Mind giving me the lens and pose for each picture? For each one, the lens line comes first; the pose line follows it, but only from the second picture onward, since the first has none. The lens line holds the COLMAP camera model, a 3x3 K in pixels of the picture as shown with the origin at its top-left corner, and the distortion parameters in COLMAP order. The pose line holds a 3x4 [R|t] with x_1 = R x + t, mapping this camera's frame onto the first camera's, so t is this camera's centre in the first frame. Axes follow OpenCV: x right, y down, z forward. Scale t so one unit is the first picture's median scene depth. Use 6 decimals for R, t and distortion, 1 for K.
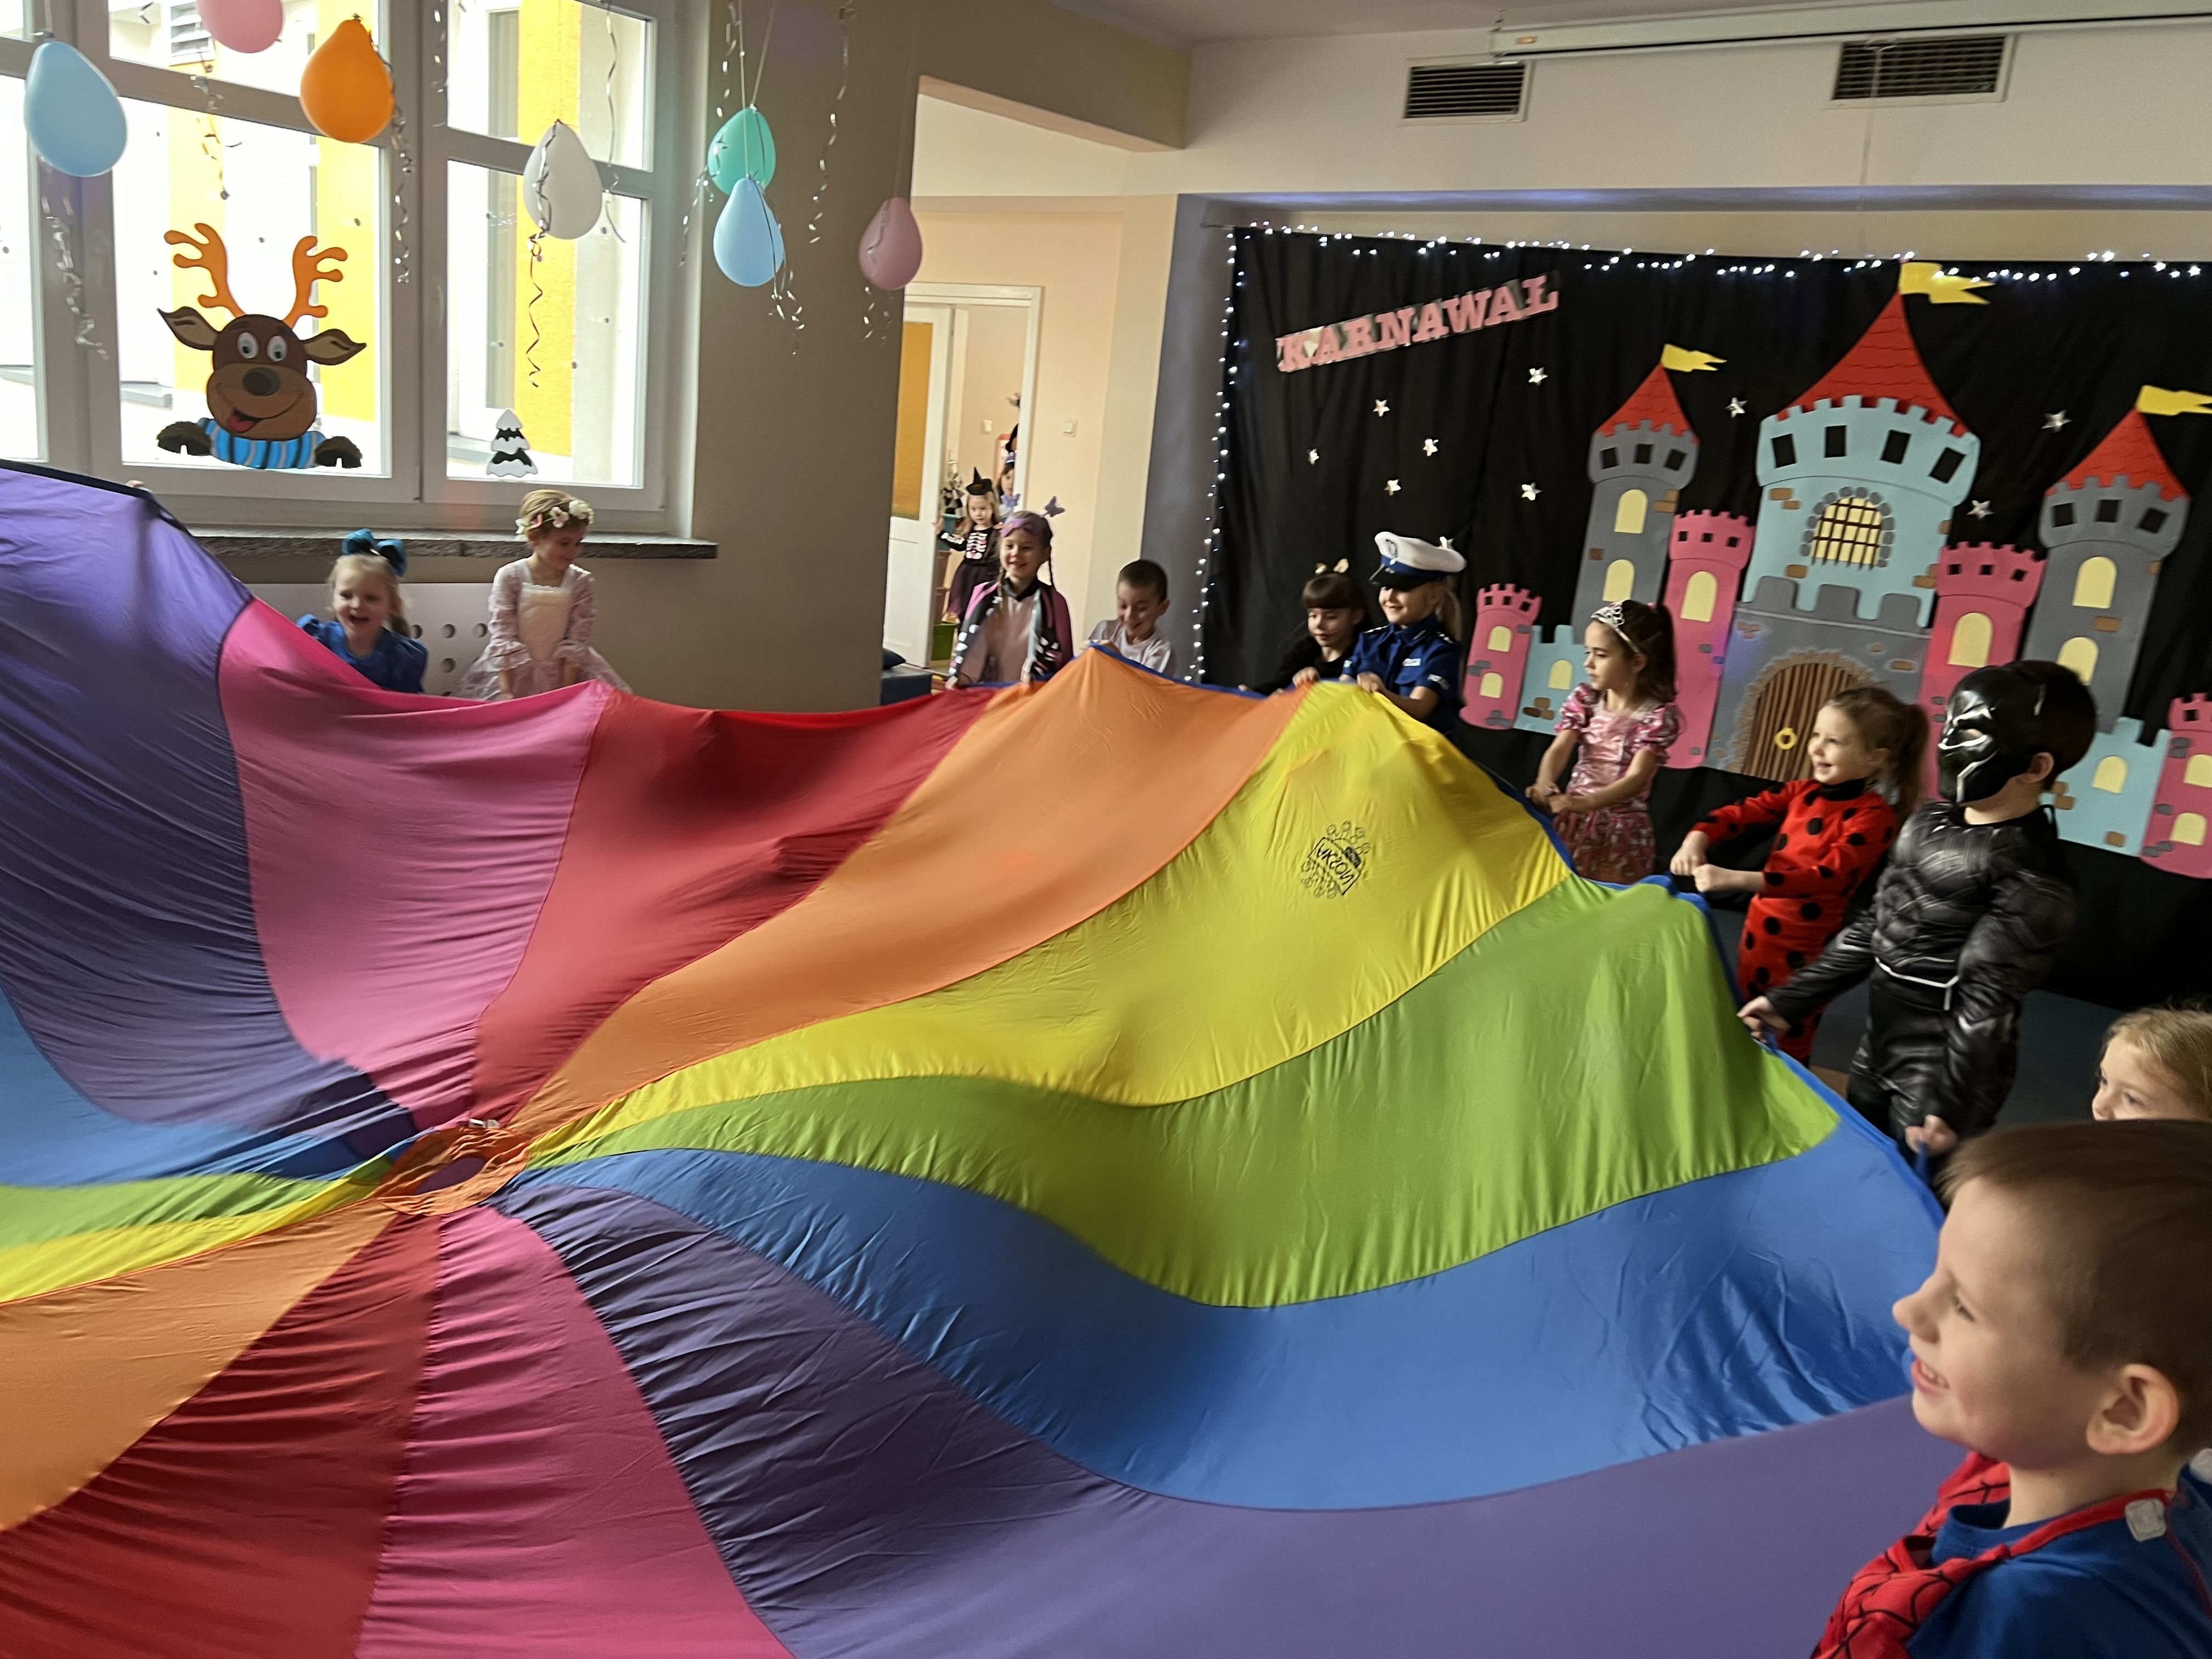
lens RADIAL K [[1573.2, 0, 1106.0], [0, 1573.2, 829.5], [0, 0, 1]] dist [0.056141, -0.060966]
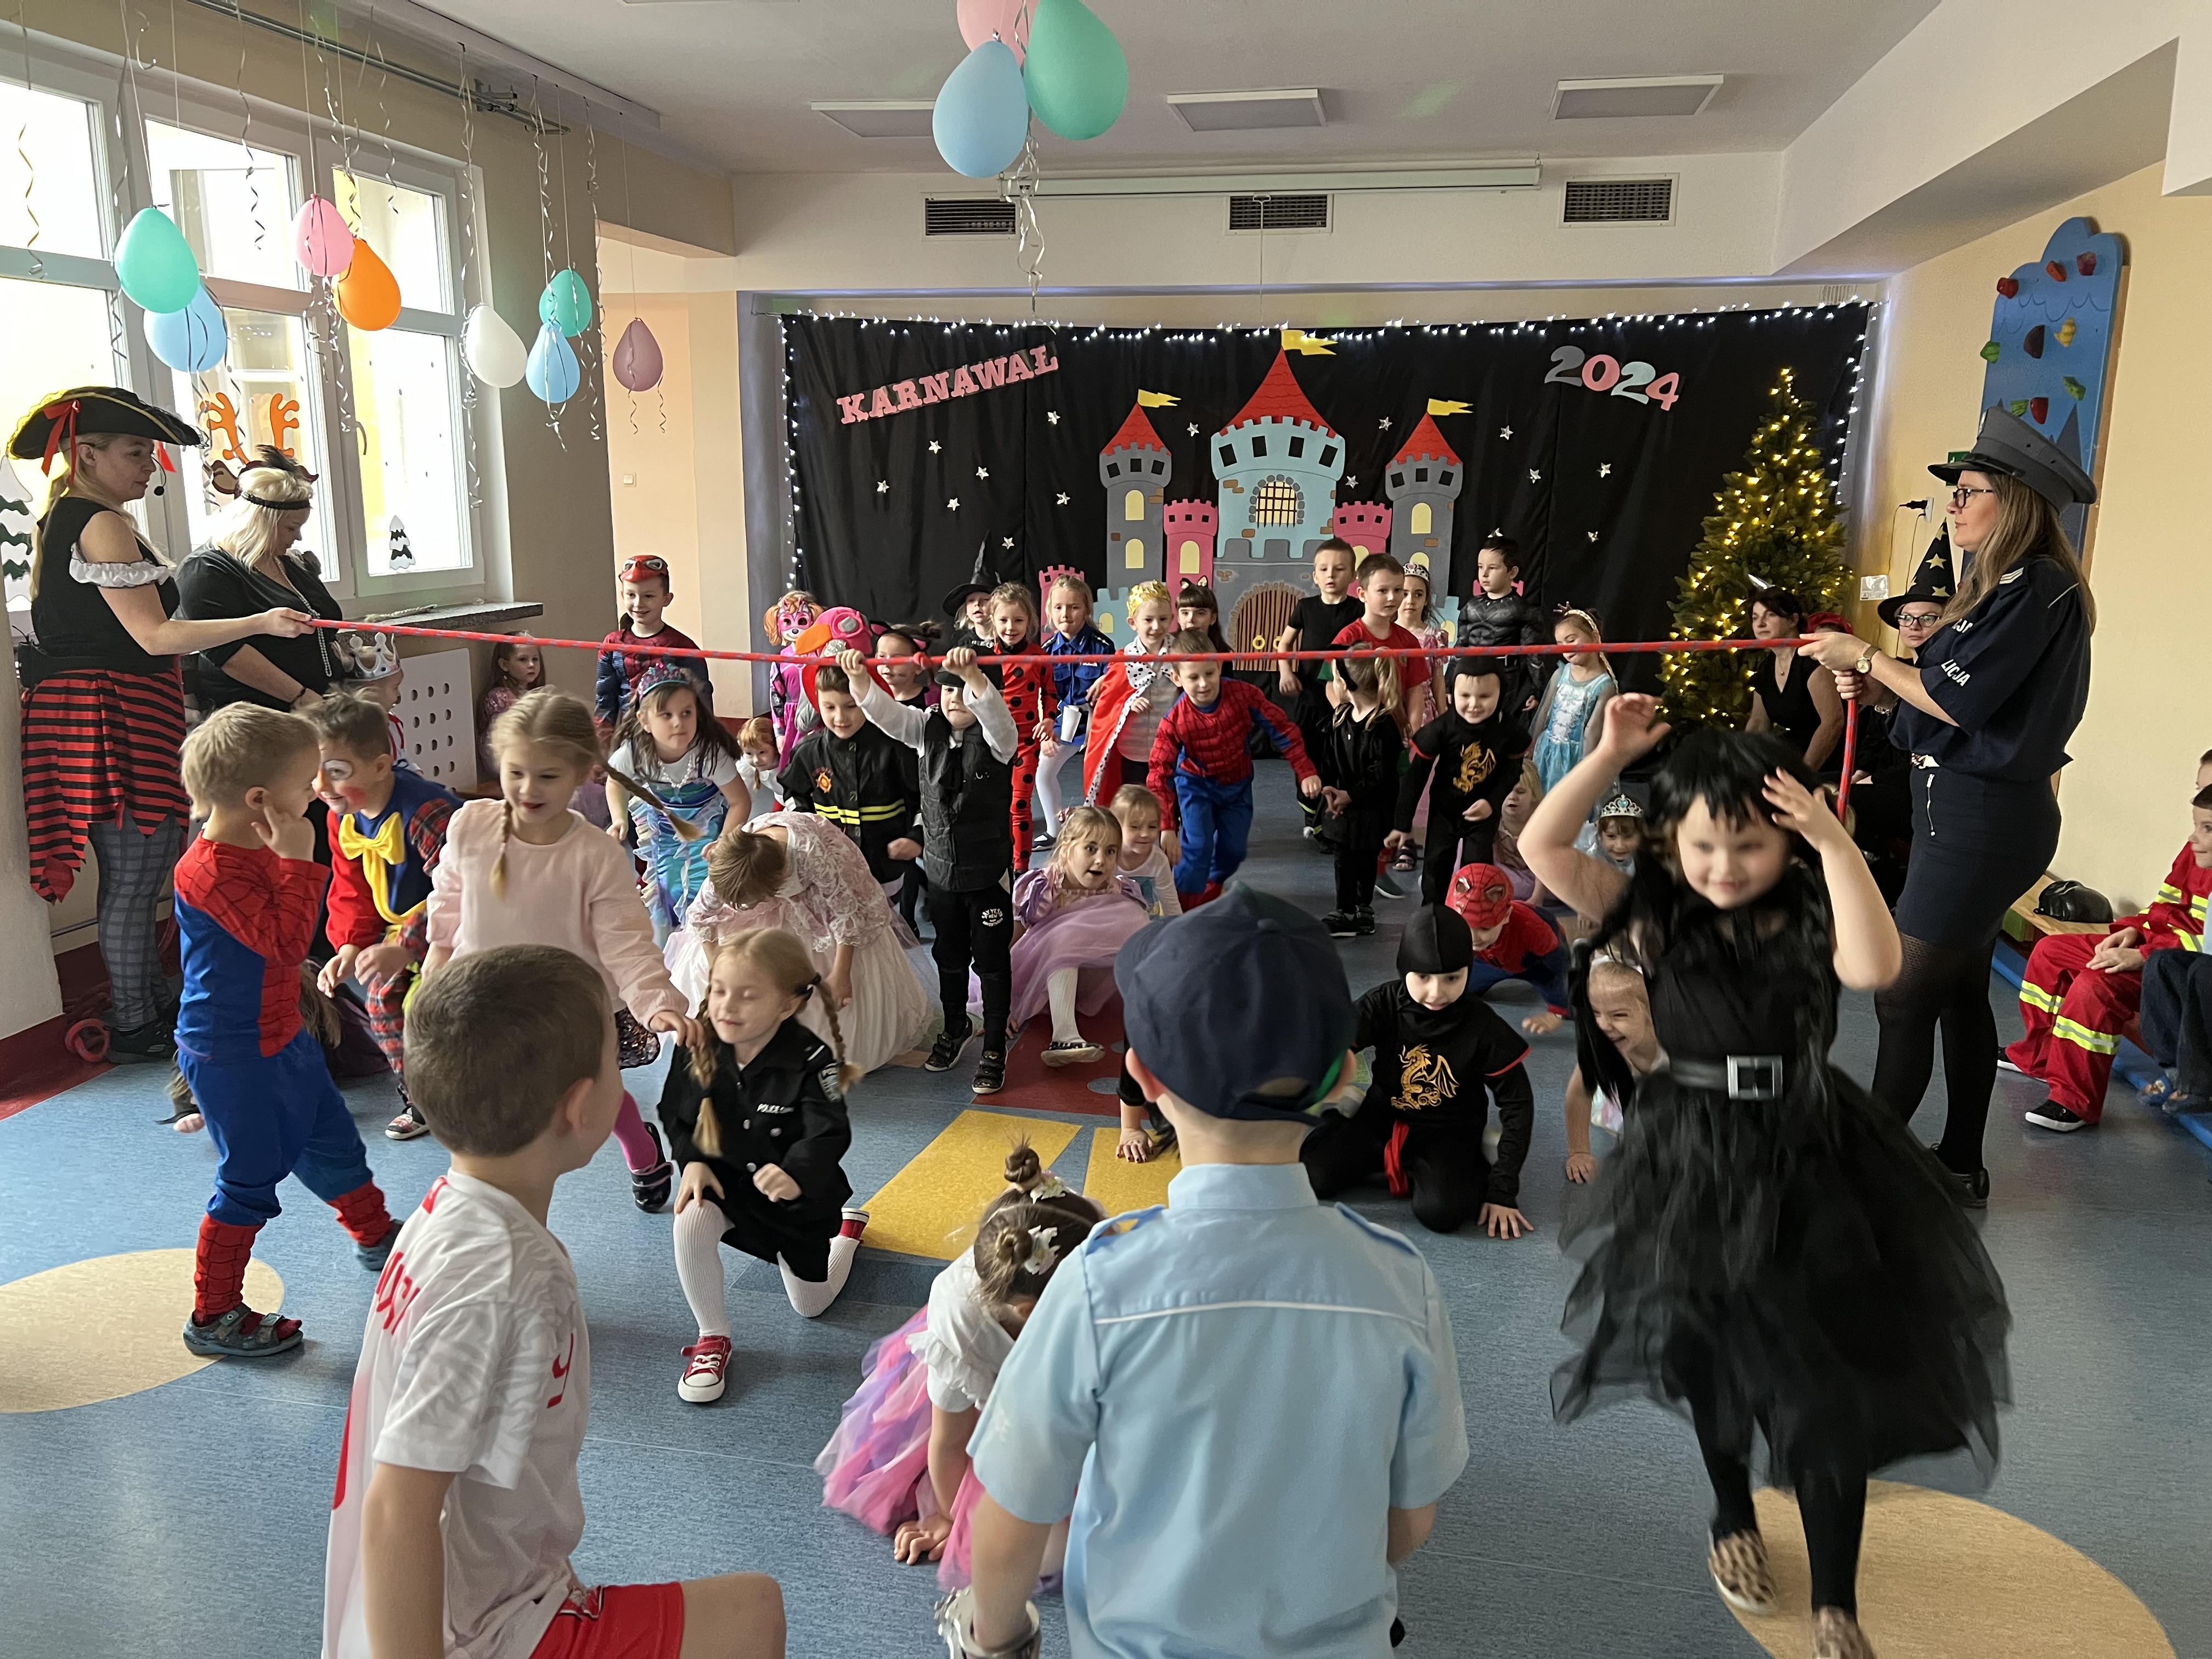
lens RADIAL K [[1573.2, 0, 1106.0], [0, 1573.2, 829.5], [0, 0, 1]] dist [0.056141, -0.060966]
pose [[0.881298, -0.192694, 0.431489, -0.395836], [0.195272, 0.979981, 0.038803, 0.030473], [-0.430328, 0.050061, 0.901283, -0.290241]]
